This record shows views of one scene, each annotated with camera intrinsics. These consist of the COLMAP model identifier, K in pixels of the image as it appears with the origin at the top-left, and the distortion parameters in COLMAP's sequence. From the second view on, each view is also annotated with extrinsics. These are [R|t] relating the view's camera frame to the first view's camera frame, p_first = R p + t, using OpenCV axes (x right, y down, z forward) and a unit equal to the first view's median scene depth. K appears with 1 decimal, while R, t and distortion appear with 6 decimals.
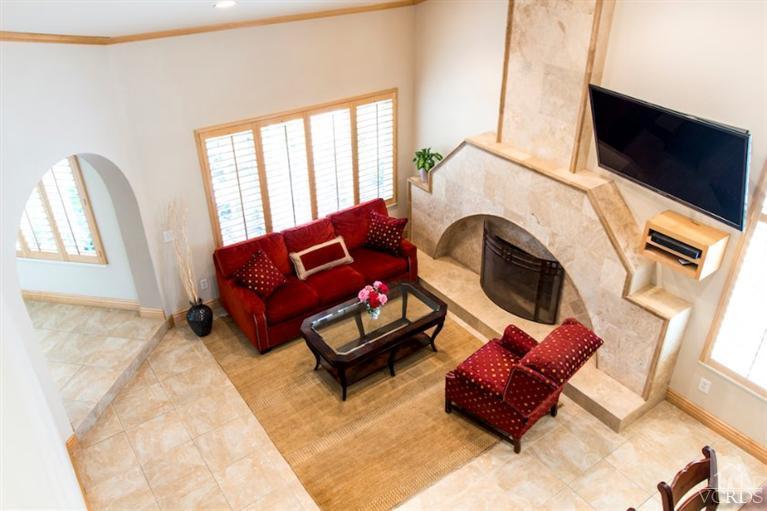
lens RADIAL K [[592.8, 0, 386.3], [0, 592.8, 253.9], [0, 0, 1]] dist [0.012348, -0.000061]
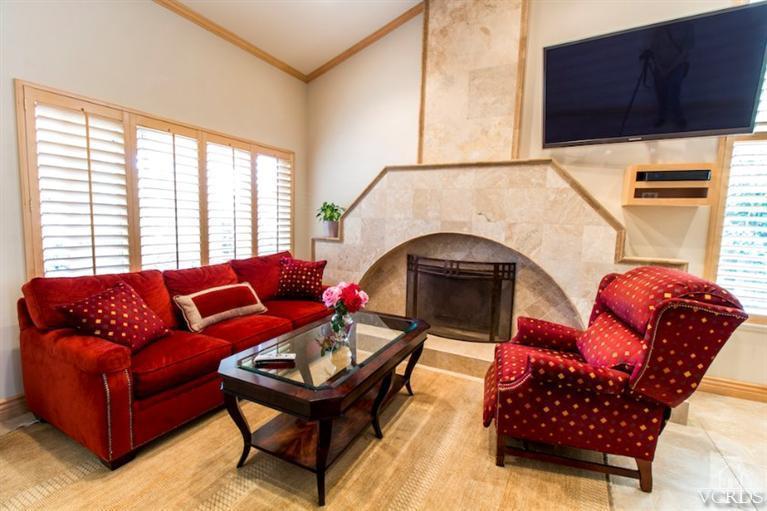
lens RADIAL K [[349.0, 0, 386.3], [0, 349.0, 254.9], [0, 0, 1]] dist [0.000893, -0.003027]
pose [[0.886792, -0.010668, 0.462045, -0.143510], [0.202592, 0.907538, -0.367874, 0.163412], [-0.415399, 0.419835, 0.806959, 0.610301]]
